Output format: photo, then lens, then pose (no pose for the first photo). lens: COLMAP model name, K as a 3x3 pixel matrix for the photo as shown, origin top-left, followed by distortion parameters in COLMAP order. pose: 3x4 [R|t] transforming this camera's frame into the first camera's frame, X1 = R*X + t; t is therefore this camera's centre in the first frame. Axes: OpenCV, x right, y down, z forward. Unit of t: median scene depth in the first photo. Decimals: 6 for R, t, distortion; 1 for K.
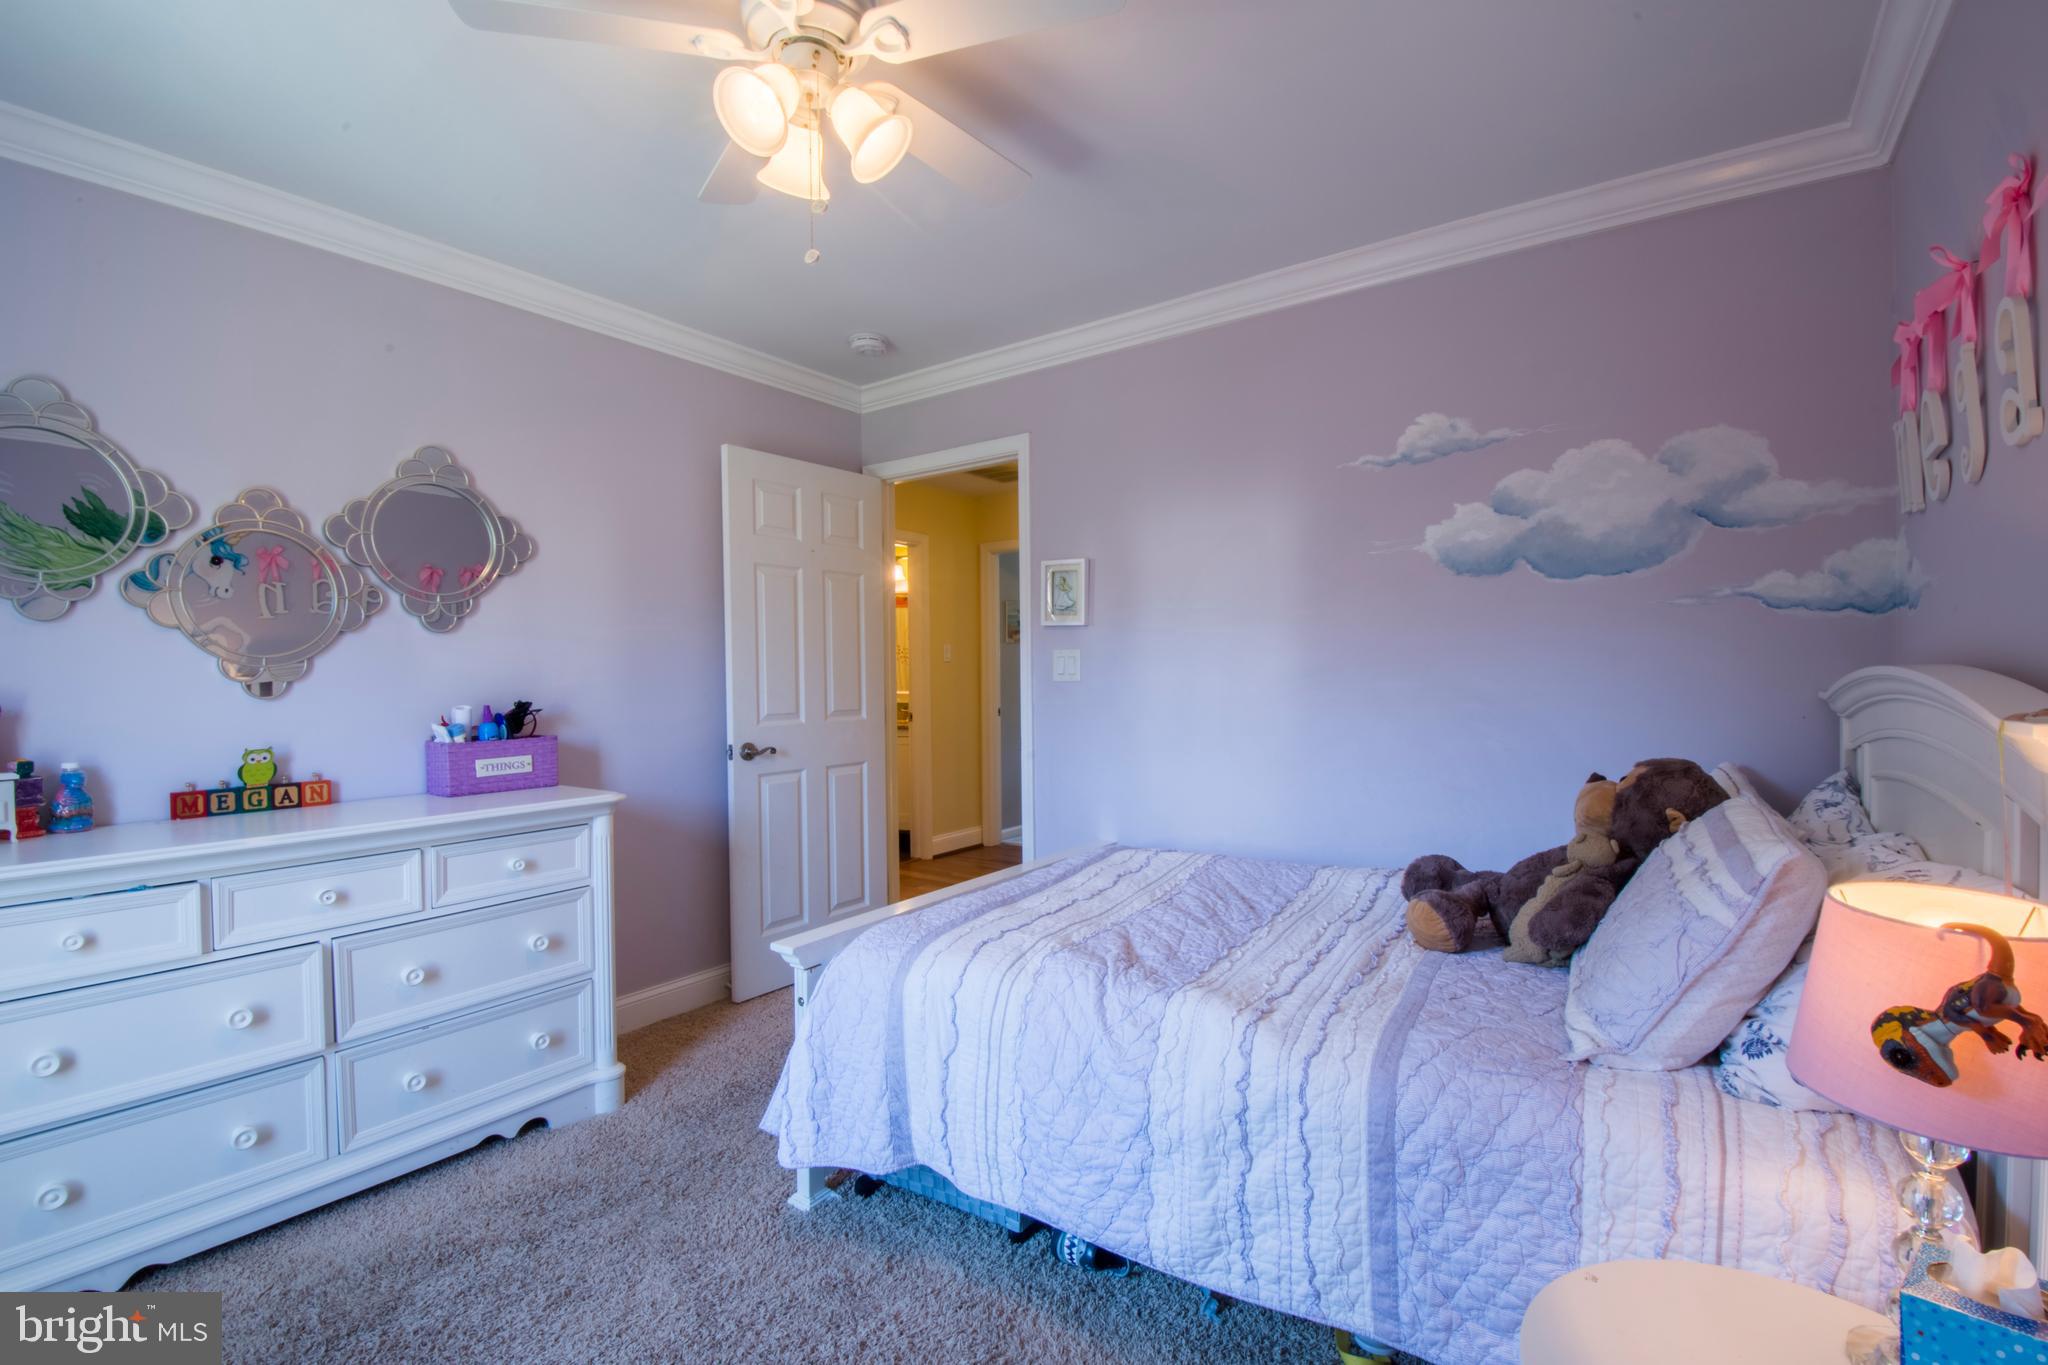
lens RADIAL K [[890.5, 0, 1012.9], [0, 890.5, 689.1], [0, 0, 1]] dist [0.009458, -0.001597]
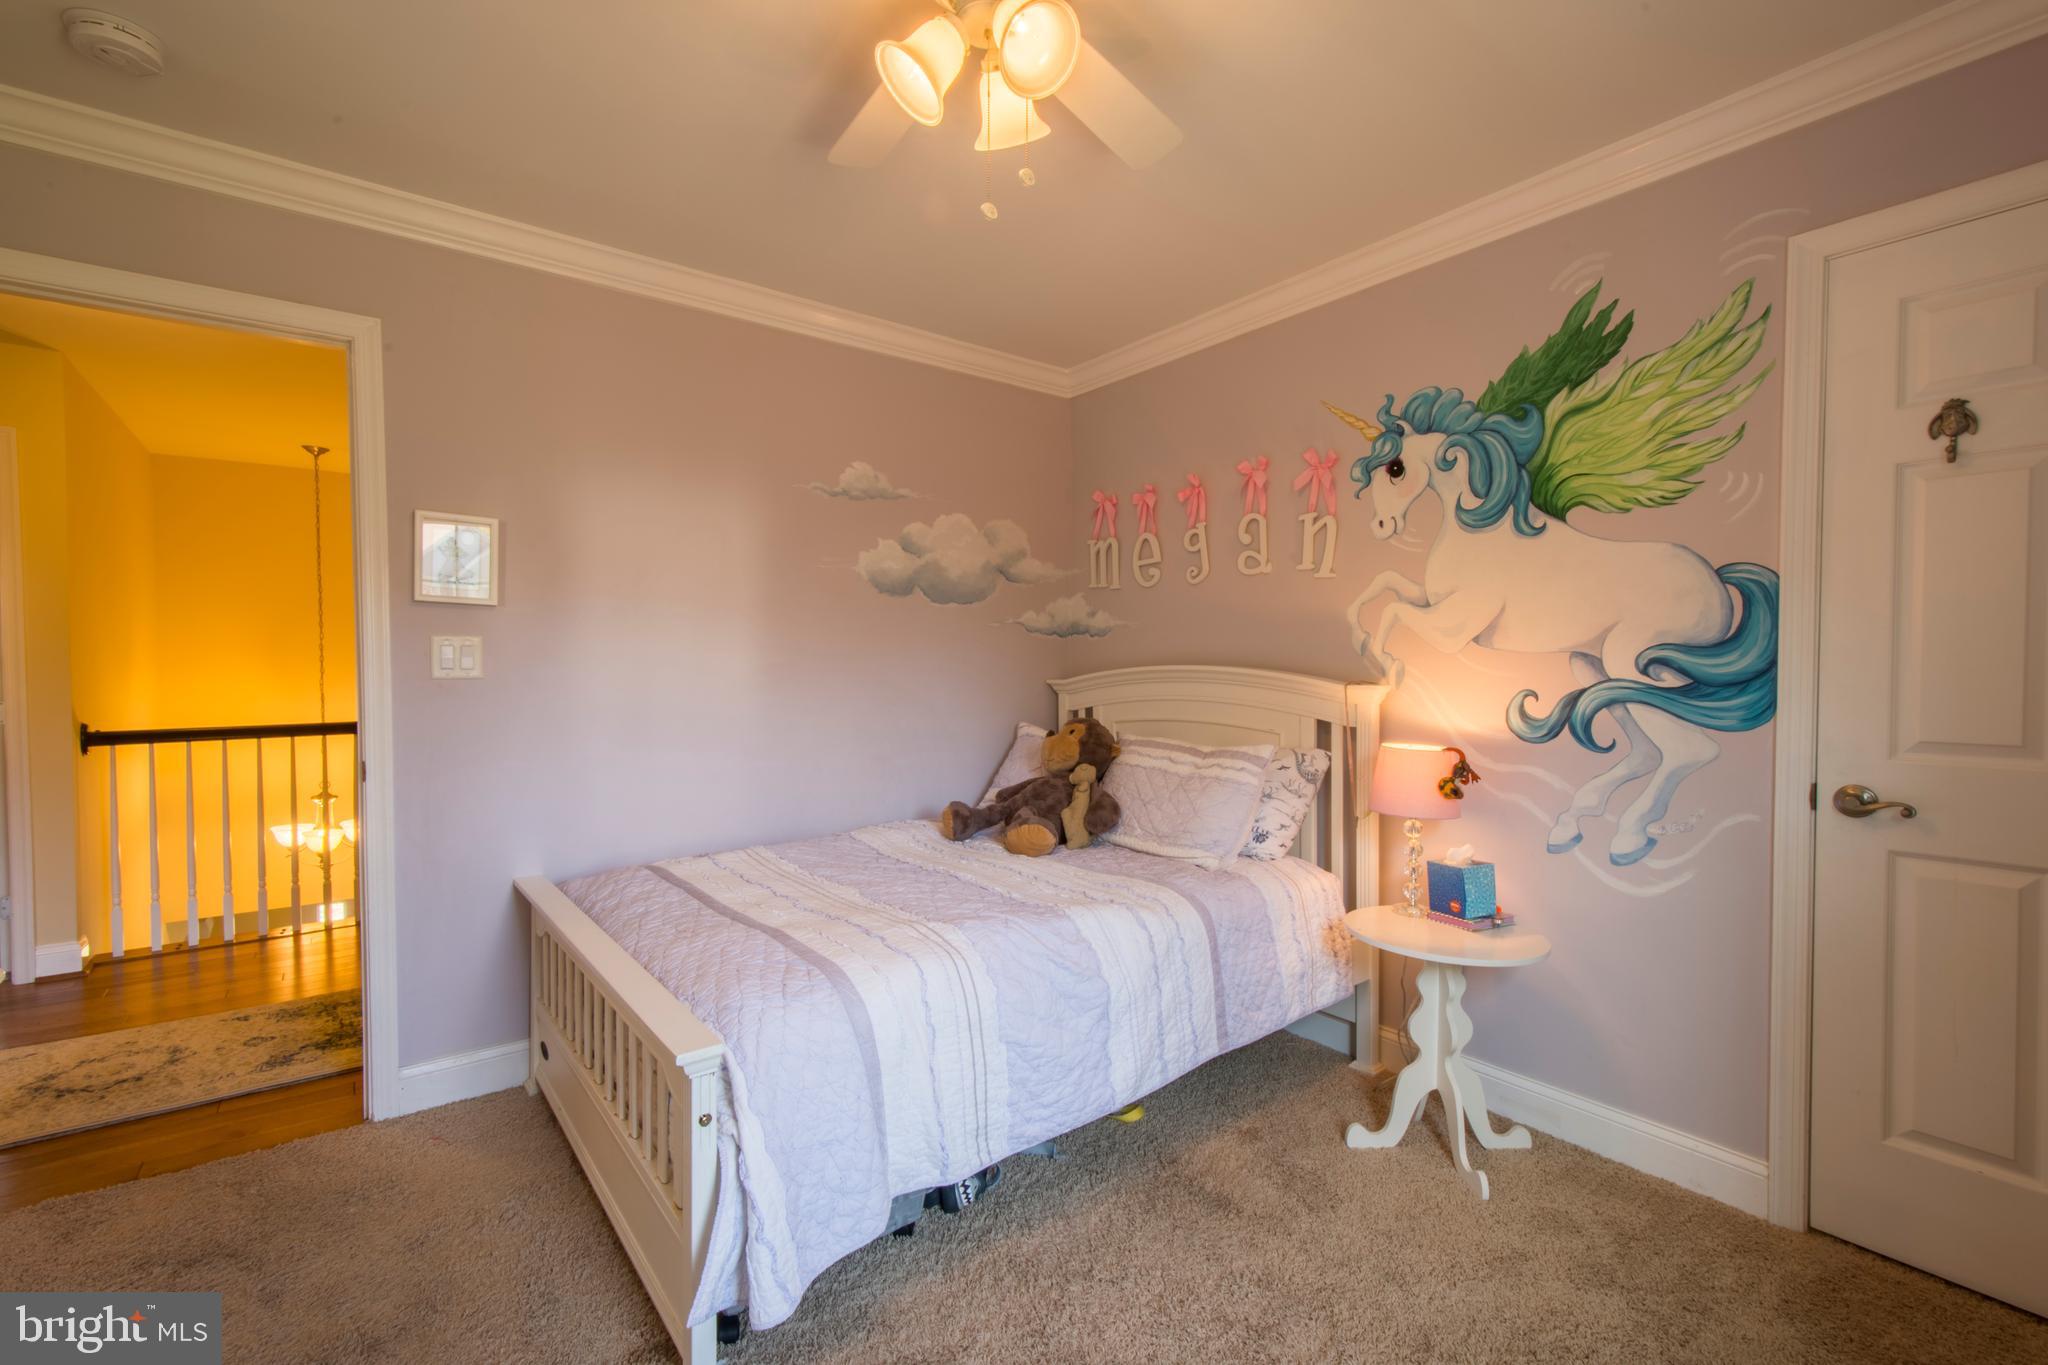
lens RADIAL K [[890.5, 0, 1012.0], [0, 890.5, 685.7], [0, 0, 1]] dist [0.009458, -0.001597]
pose [[0.299718, -0.011992, 0.953953, -0.749100], [0.017966, 0.999815, 0.006923, 0.000842], [-0.953859, 0.015064, 0.299877, 0.479647]]
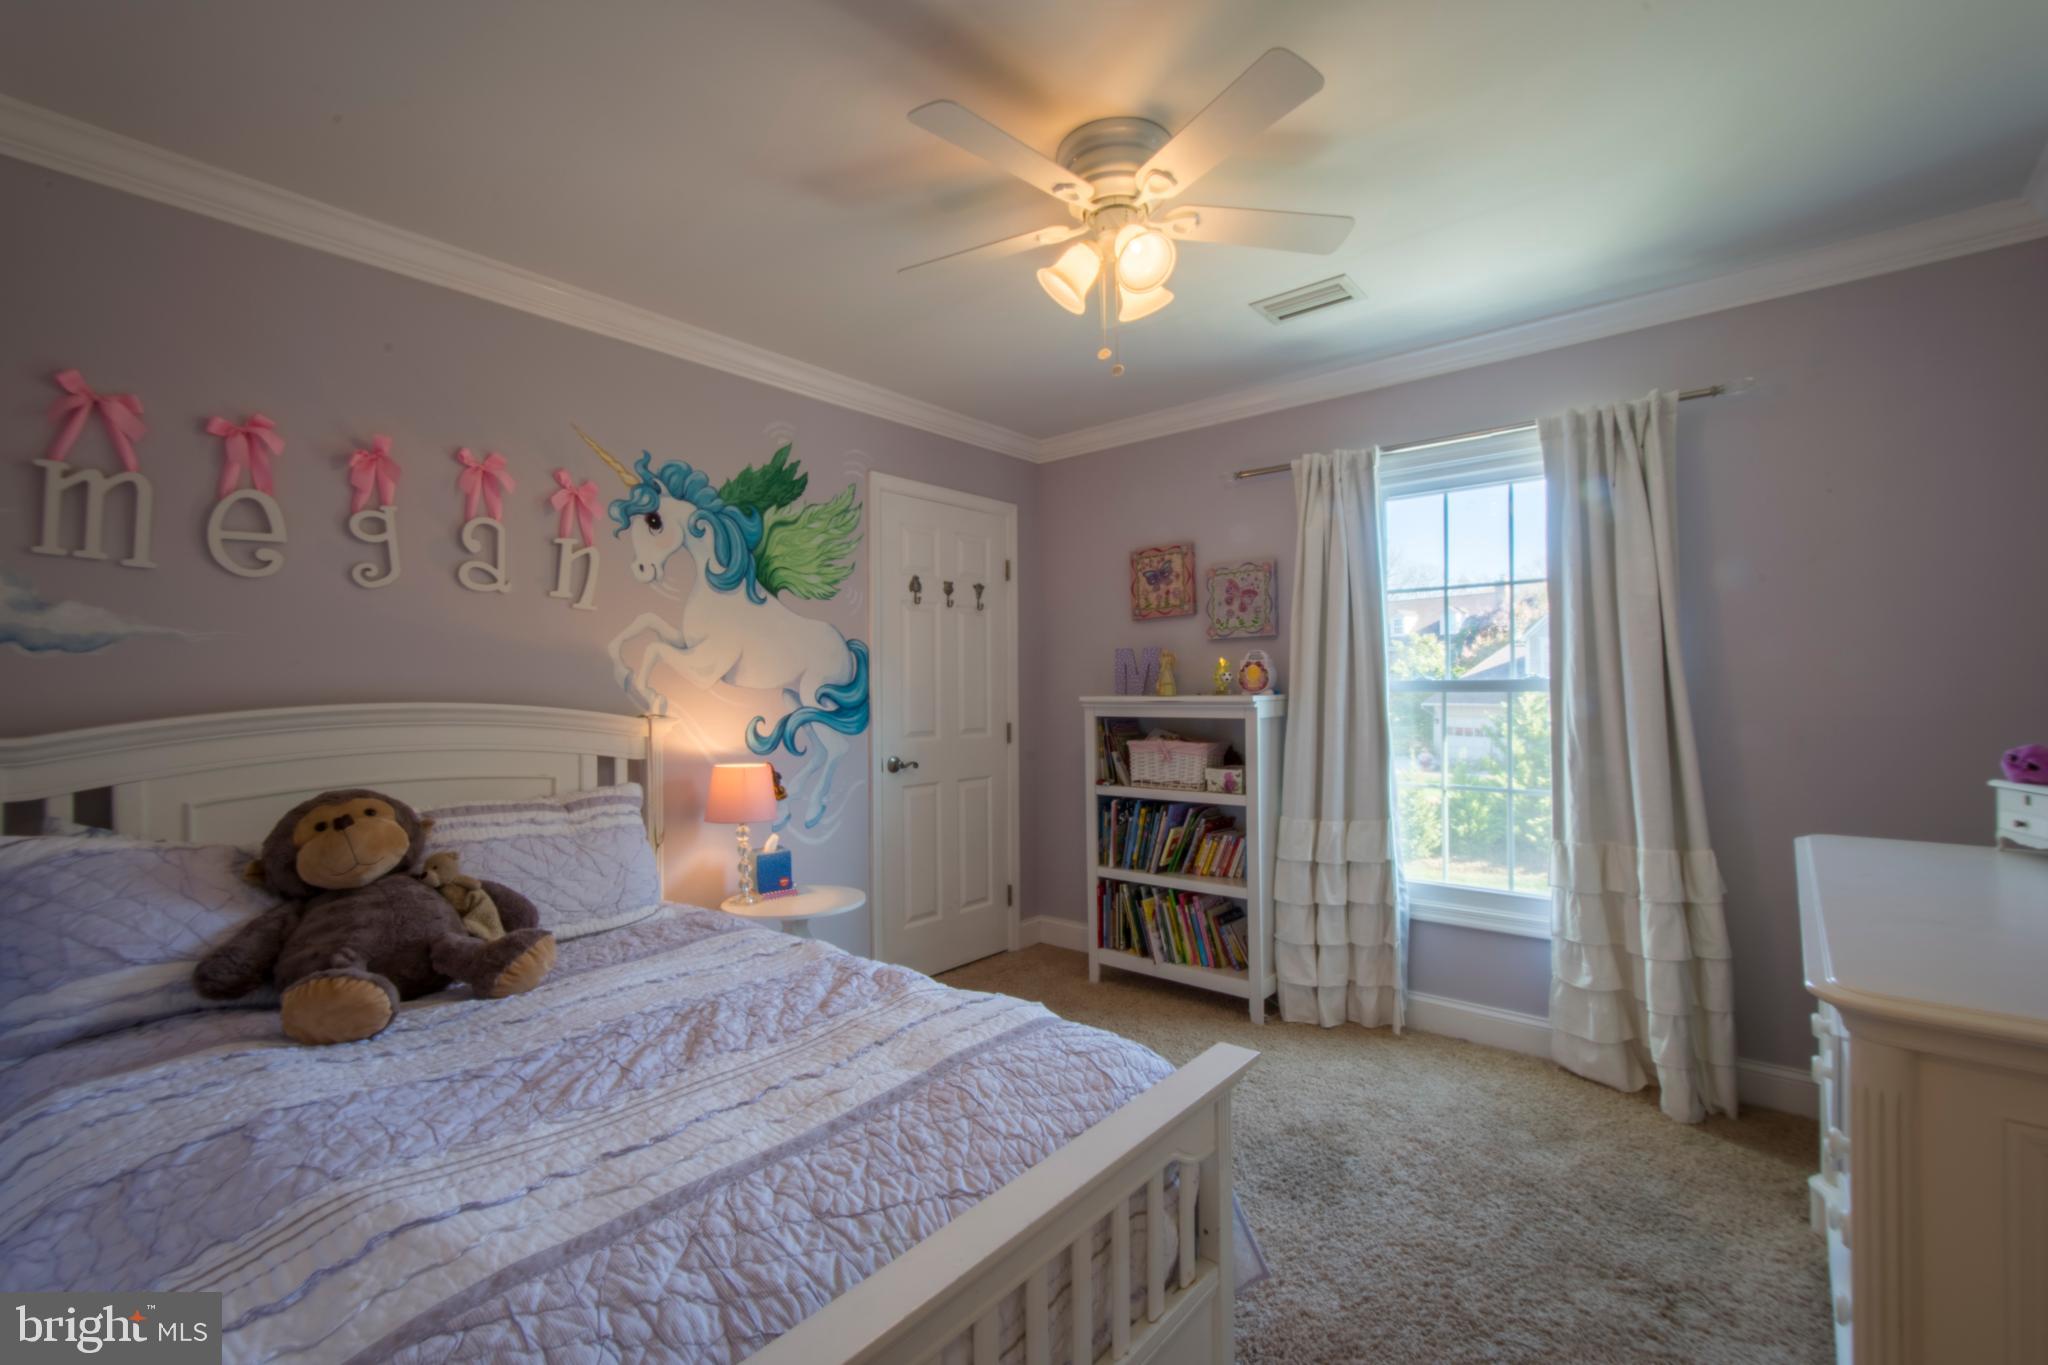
lens RADIAL K [[890.5, 0, 1028.1], [0, 890.5, 672.4], [0, 0, 1]] dist [0.009458, -0.001597]
pose [[-0.996796, 0.015903, 0.078388, -0.156767], [0.016029, 0.999871, 0.000968, -0.037735], [-0.078362, 0.002221, -0.996922, 1.516760]]
